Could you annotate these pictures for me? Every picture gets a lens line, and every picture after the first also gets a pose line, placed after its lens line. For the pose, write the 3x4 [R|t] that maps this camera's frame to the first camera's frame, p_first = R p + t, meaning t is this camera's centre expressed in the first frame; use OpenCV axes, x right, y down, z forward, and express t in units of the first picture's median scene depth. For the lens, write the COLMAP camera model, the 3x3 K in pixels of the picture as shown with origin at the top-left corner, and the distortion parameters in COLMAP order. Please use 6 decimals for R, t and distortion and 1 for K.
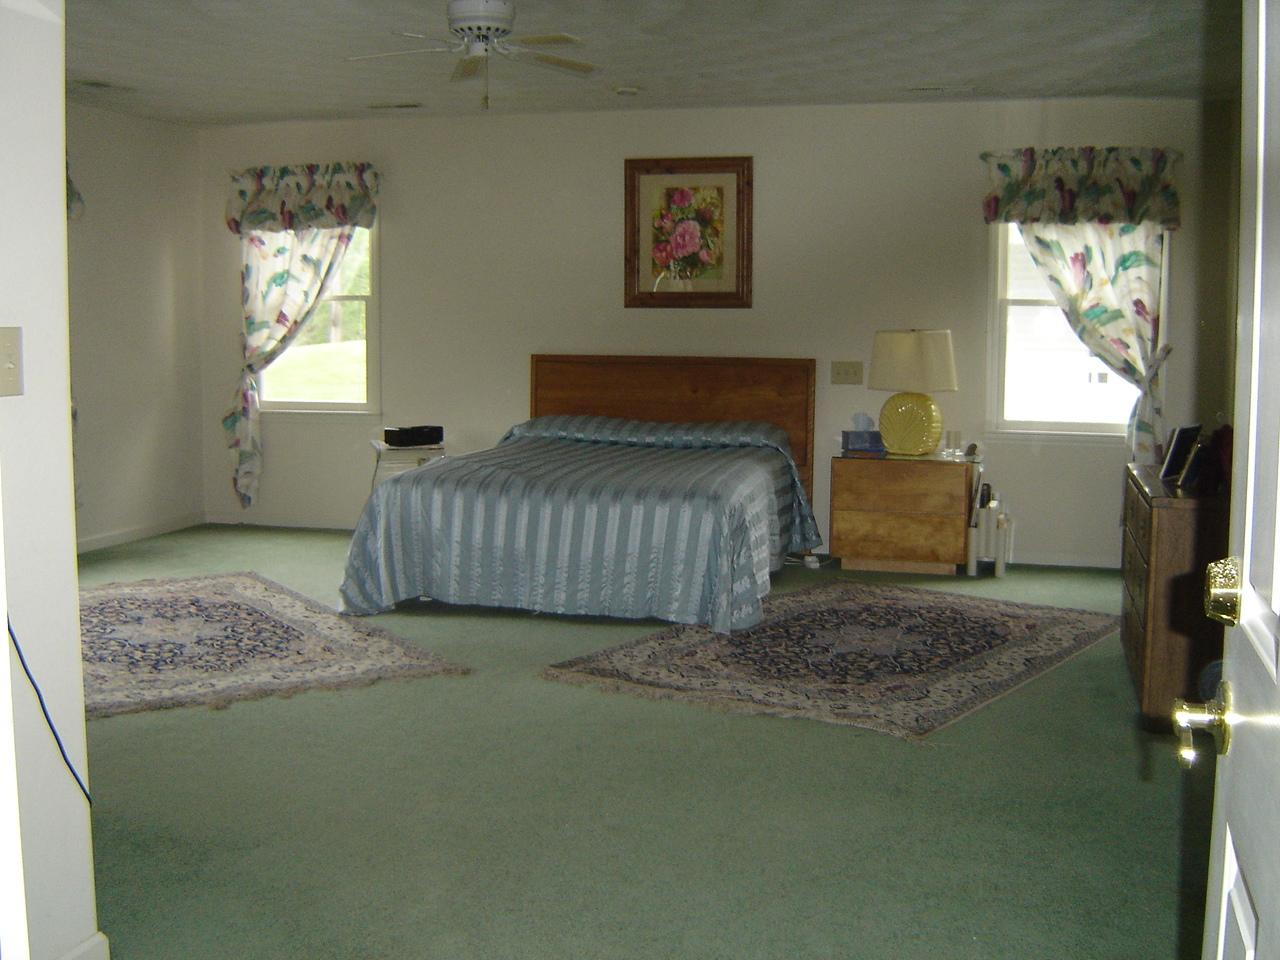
lens RADIAL K [[1448.5, 0, 639.8], [0, 1448.5, 455.4], [0, 0, 1]] dist [-0.104934, -0.060372]
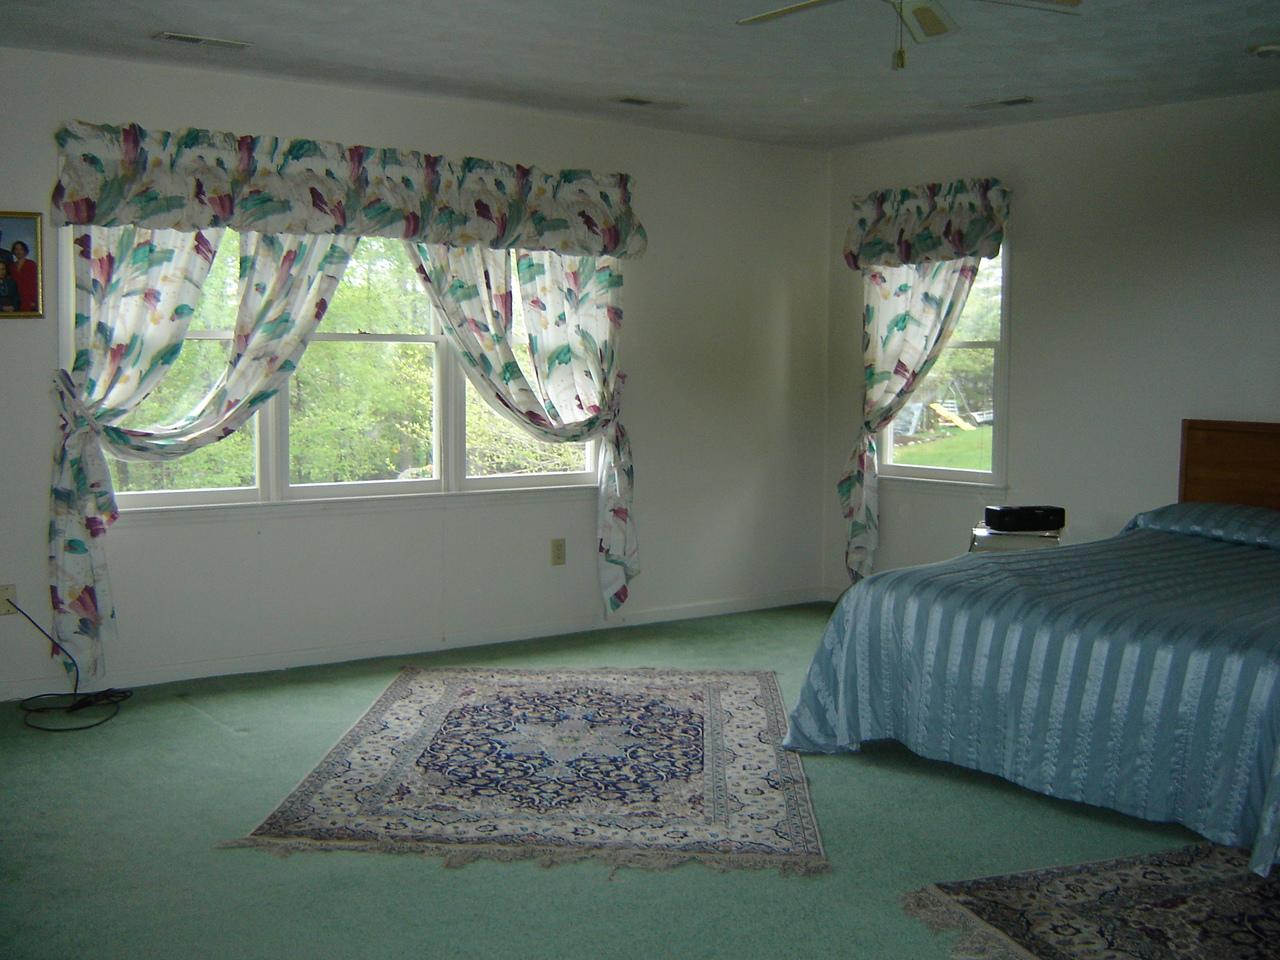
lens RADIAL K [[1448.5, 0, 639.8], [0, 1448.5, 455.4], [0, 0, 1]] dist [-0.104934, -0.060372]
pose [[0.811900, 0.039307, -0.582472, 0.124276], [-0.061405, 0.997946, -0.018248, -0.019705], [0.580558, 0.050582, 0.812646, 0.228335]]
